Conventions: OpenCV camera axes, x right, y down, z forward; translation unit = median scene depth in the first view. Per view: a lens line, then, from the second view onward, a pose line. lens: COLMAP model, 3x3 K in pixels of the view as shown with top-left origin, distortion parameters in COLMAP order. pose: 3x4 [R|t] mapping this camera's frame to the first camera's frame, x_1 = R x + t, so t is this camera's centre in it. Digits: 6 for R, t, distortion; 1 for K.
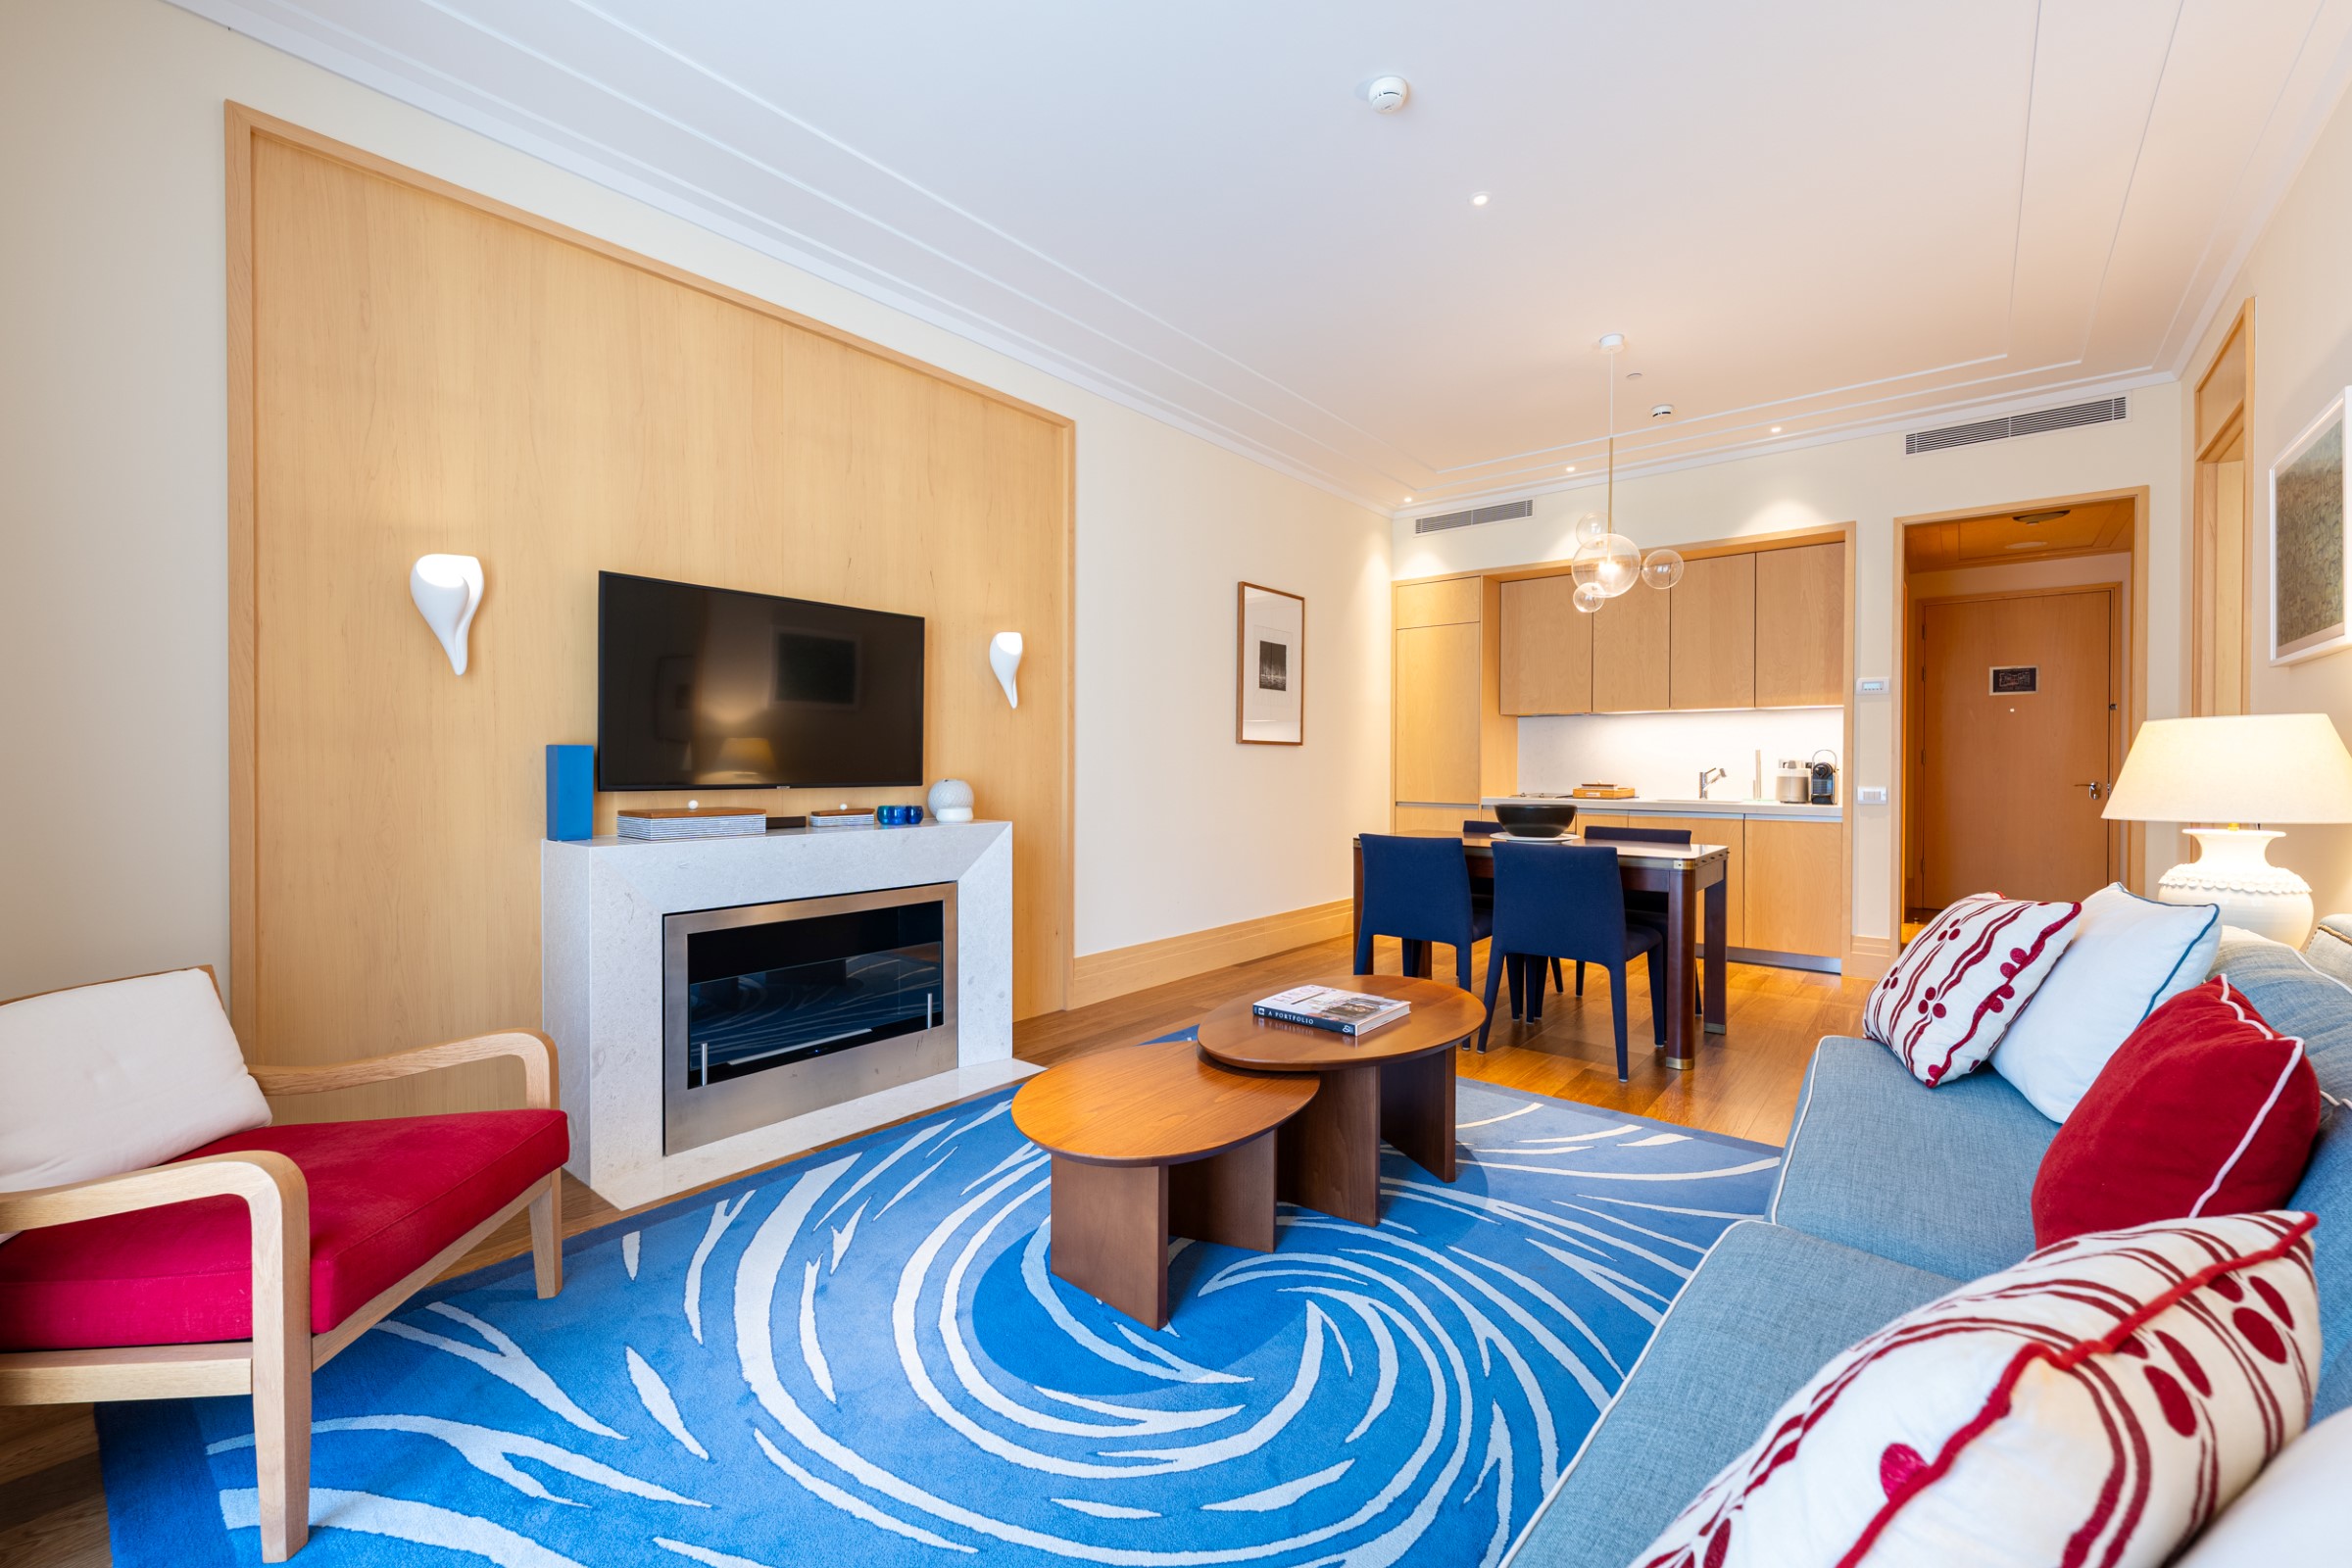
lens RADIAL K [[944.8, 0, 1175.6], [0, 944.8, 773.7], [0, 0, 1]] dist [0.000472, 0.000078]
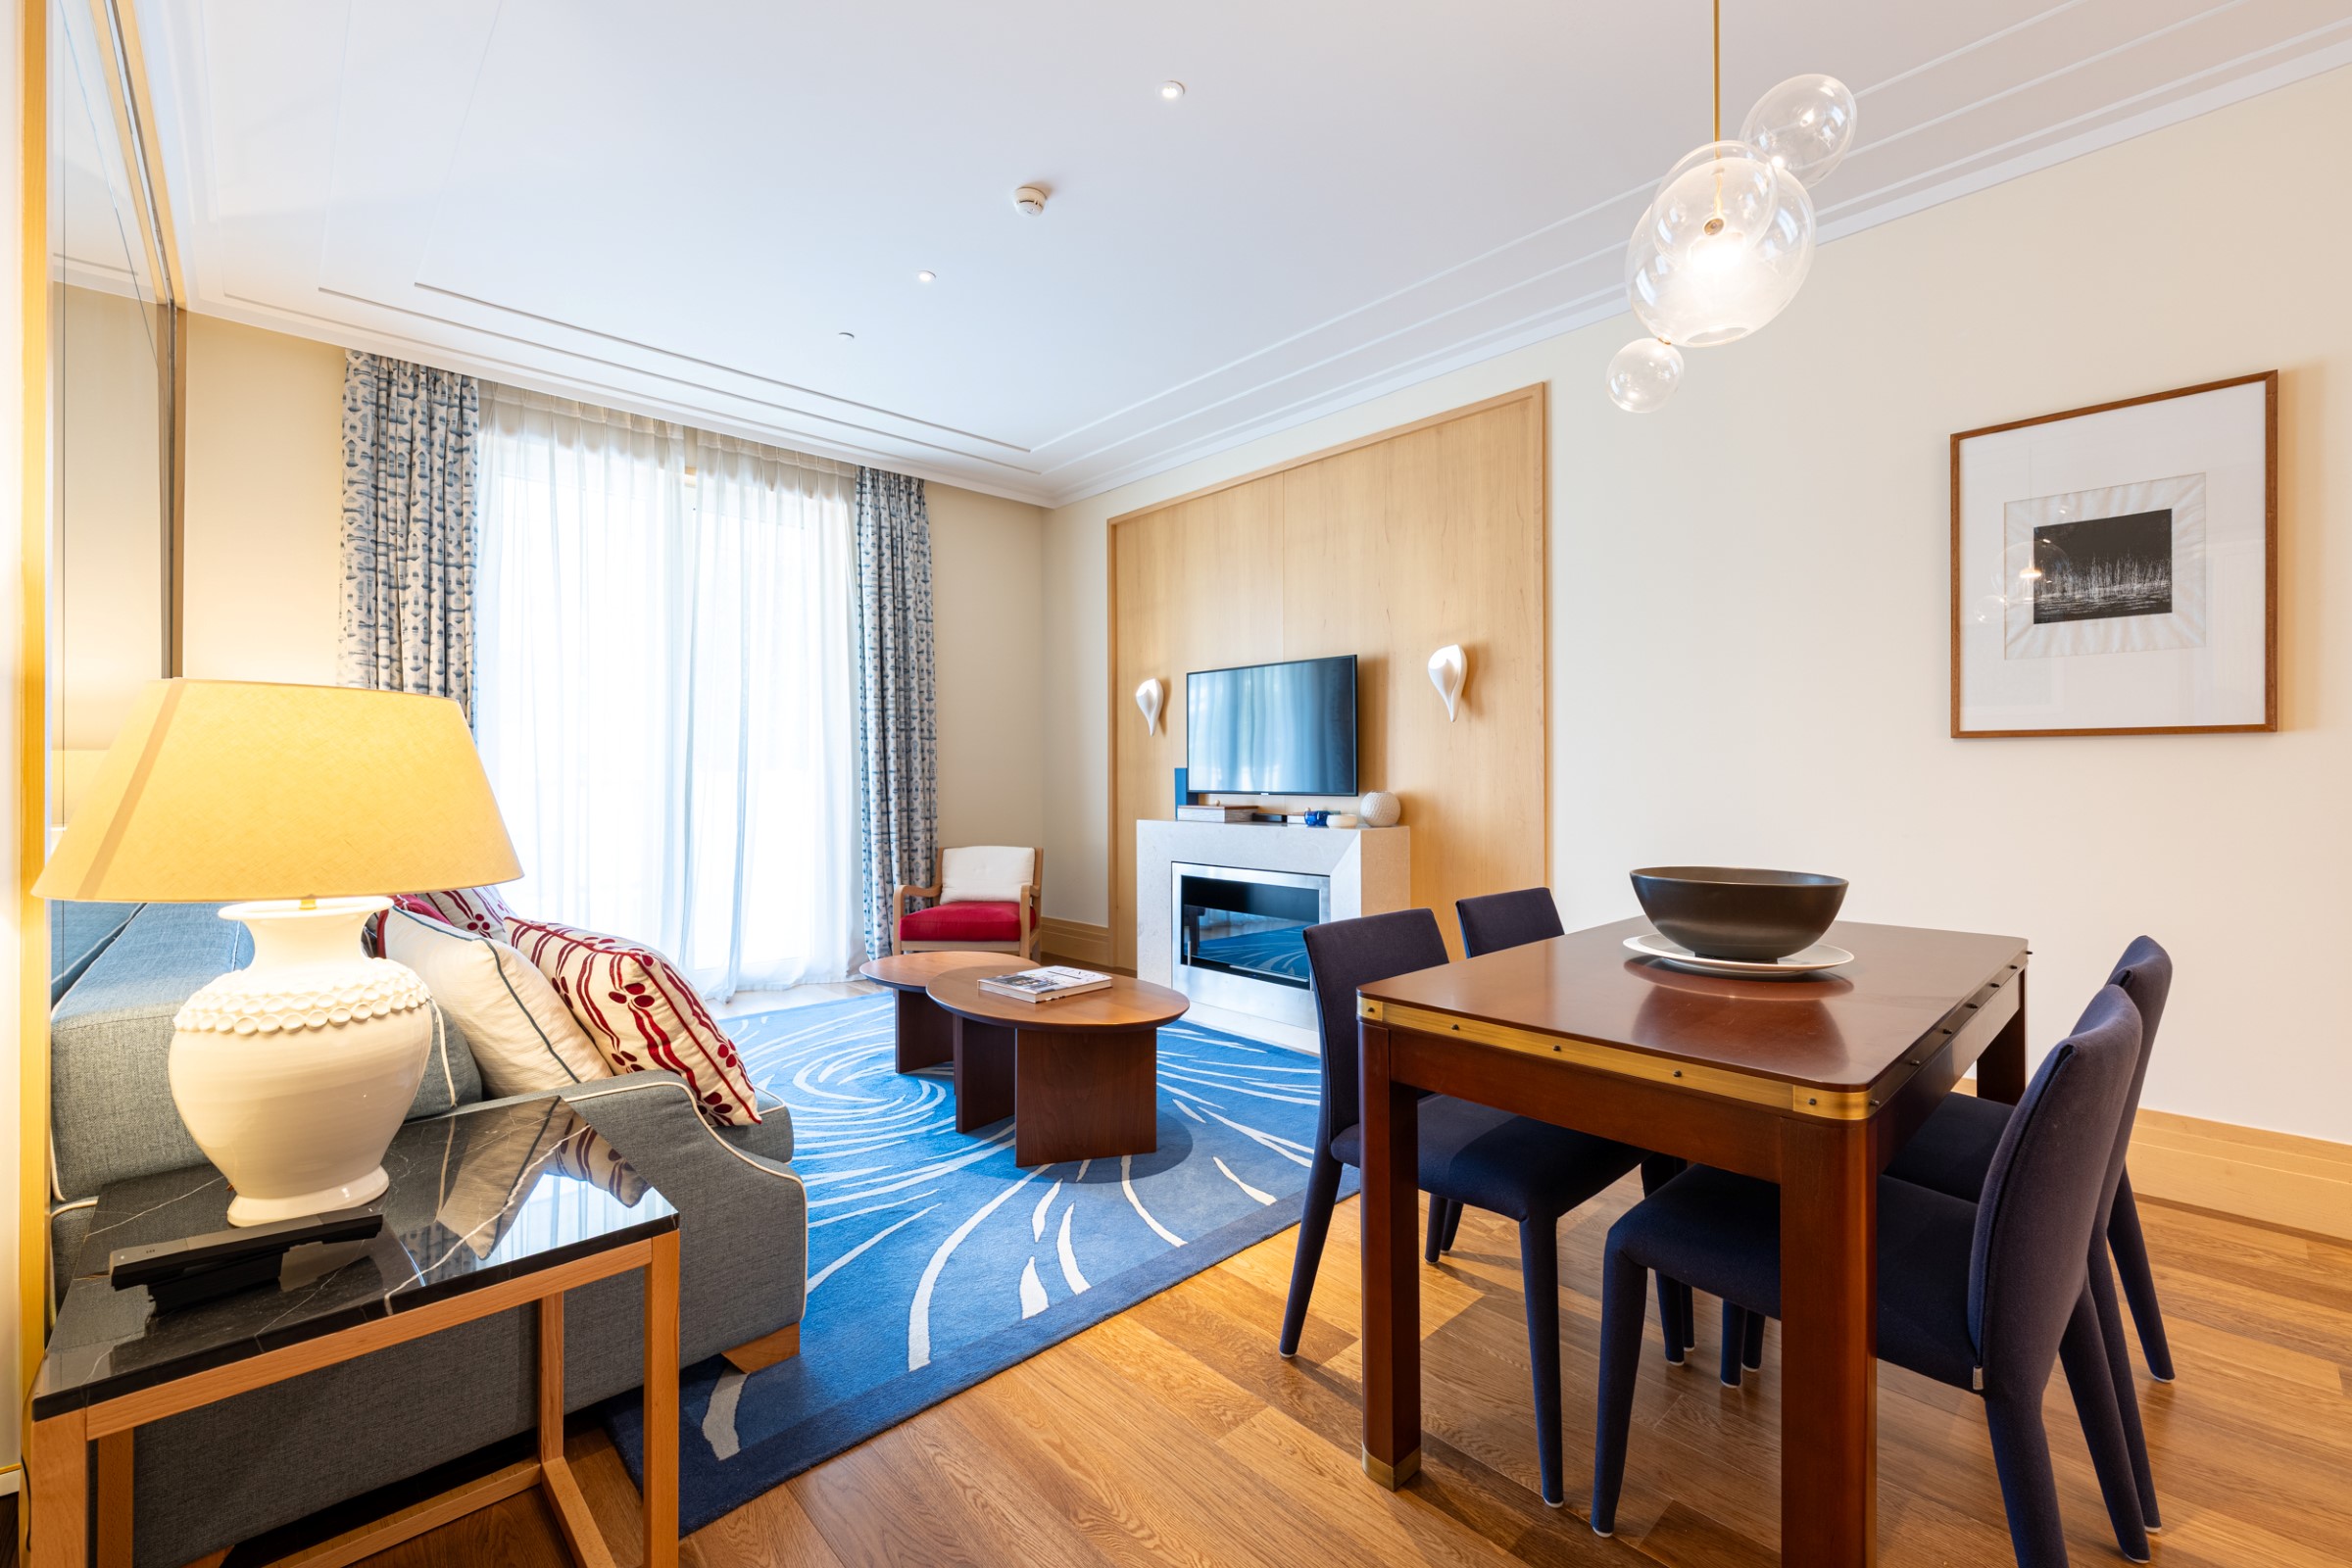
lens RADIAL K [[970.8, 0, 1218.3], [0, 970.8, 777.2], [0, 0, 1]] dist [-0.000080, -0.000041]
pose [[-0.098046, 0.000121, -0.995182, 1.041691], [-0.007173, 0.999974, 0.000828, -0.011524], [0.995156, 0.007219, -0.098043, 1.015456]]
